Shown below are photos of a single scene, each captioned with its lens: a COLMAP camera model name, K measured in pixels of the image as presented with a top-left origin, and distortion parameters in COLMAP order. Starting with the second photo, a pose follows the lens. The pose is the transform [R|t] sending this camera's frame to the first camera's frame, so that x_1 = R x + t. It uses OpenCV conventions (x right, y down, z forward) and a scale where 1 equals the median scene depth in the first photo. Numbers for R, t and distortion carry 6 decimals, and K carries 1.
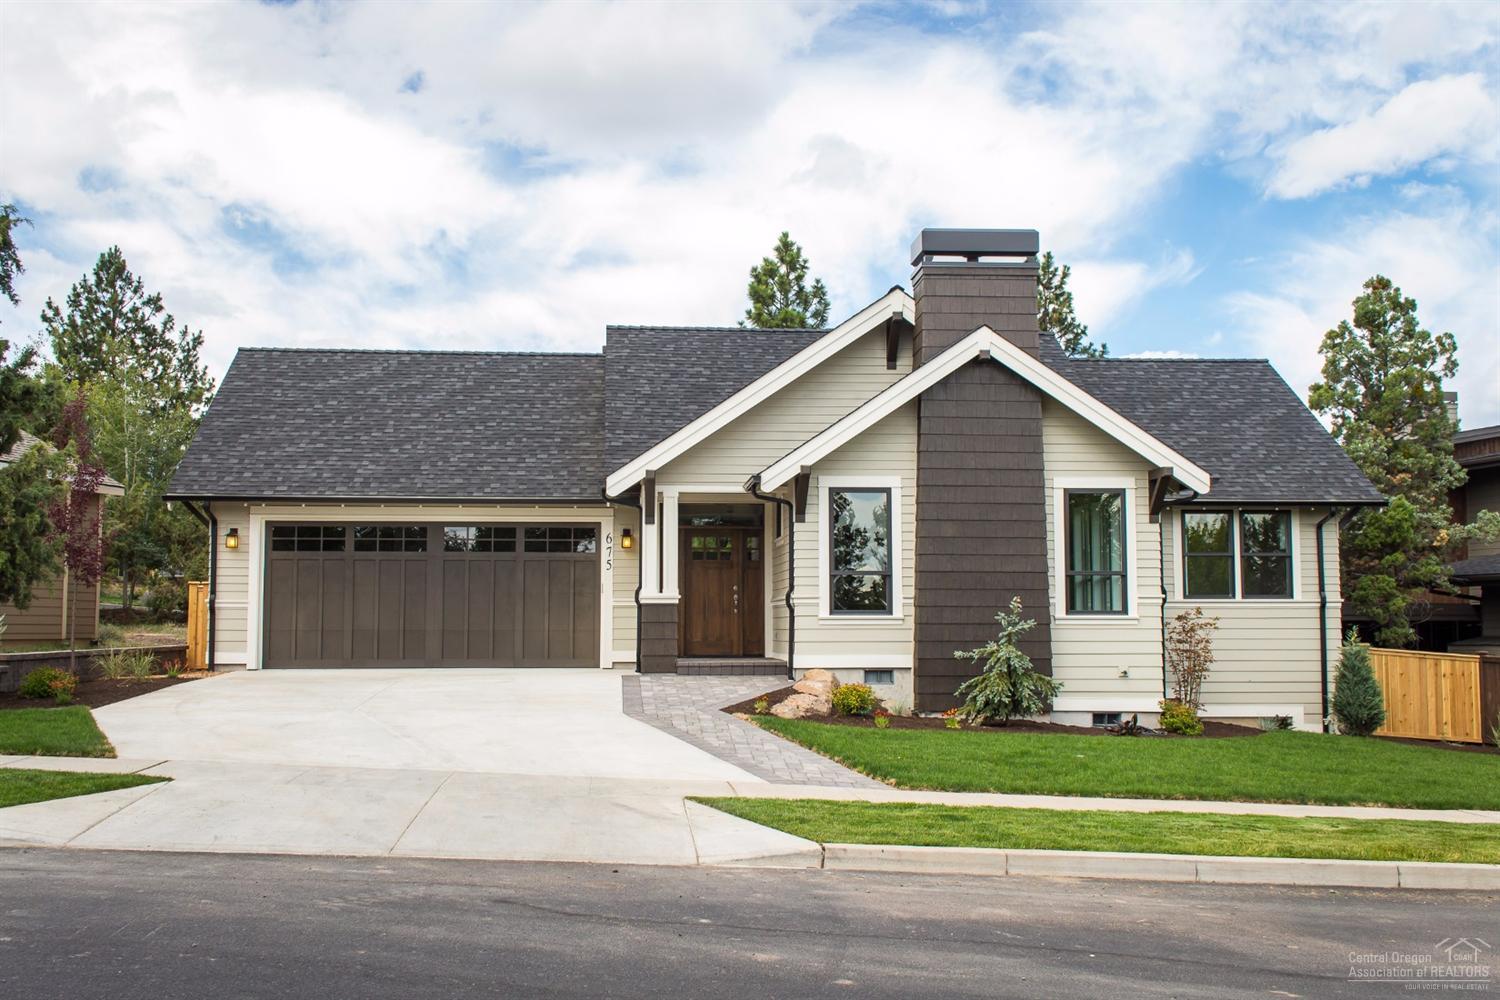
lens RADIAL K [[2070.1, 0, 750.0], [0, 2070.1, 500.0], [0, 0, 1]] dist [-0.018098, -0.004949]
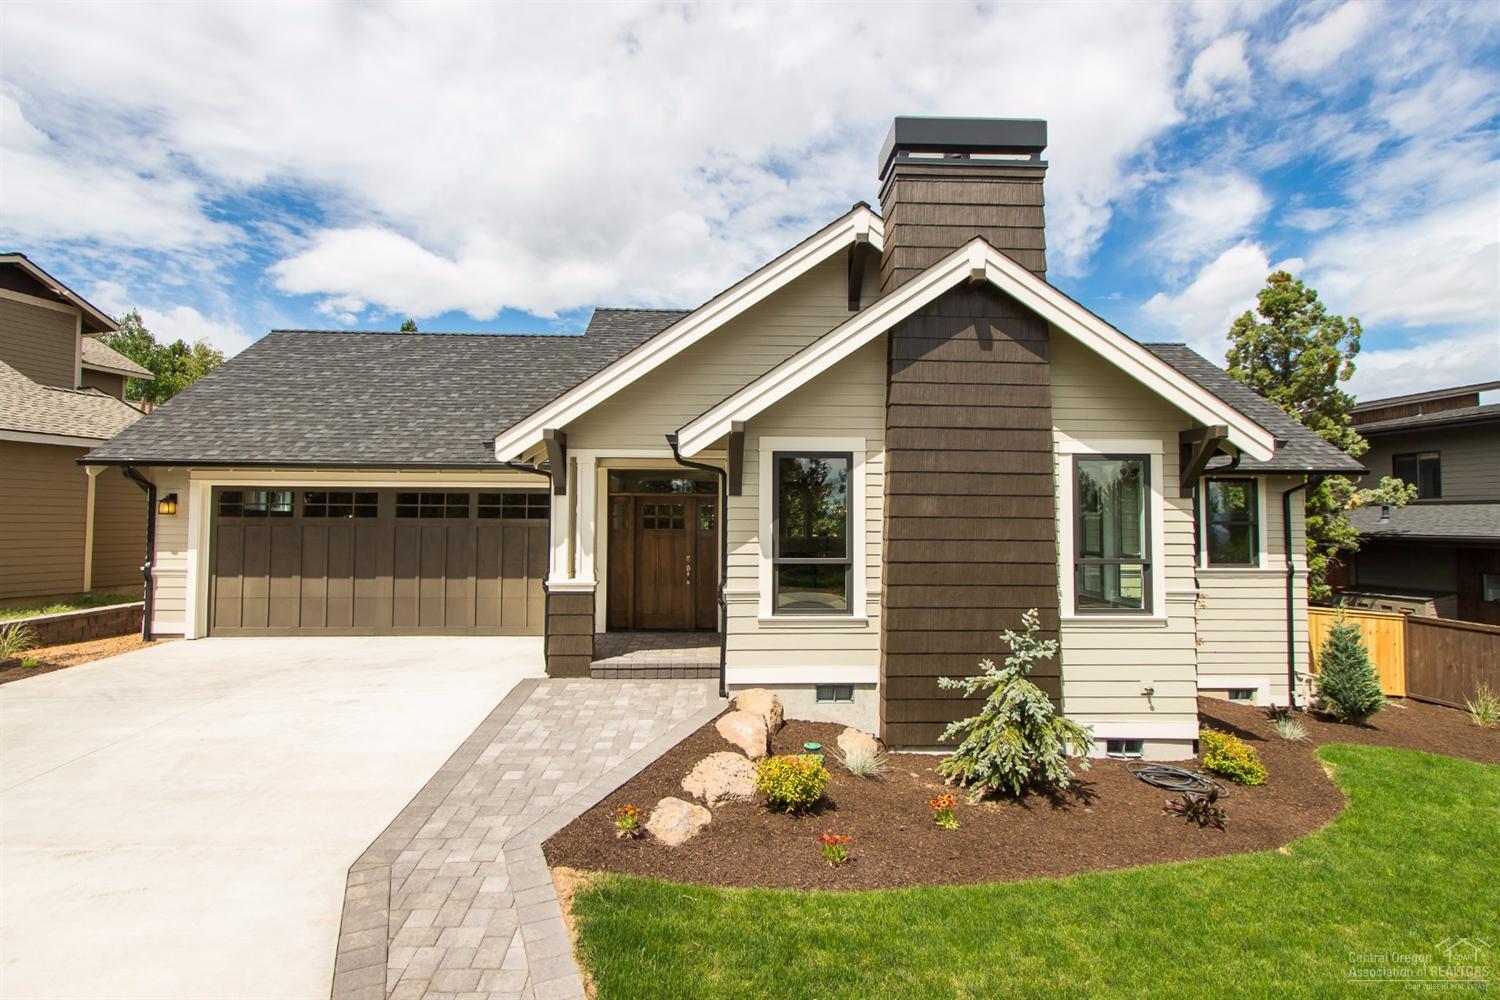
lens RADIAL K [[927.4, 0, 750.0], [0, 927.4, 500.0], [0, 0, 1]] dist [-0.025730, -0.000154]
pose [[0.999146, 0.004929, -0.041012, 0.043322], [-0.003307, 0.999213, 0.039534, -0.001554], [0.041175, -0.039364, 0.998376, 0.640669]]
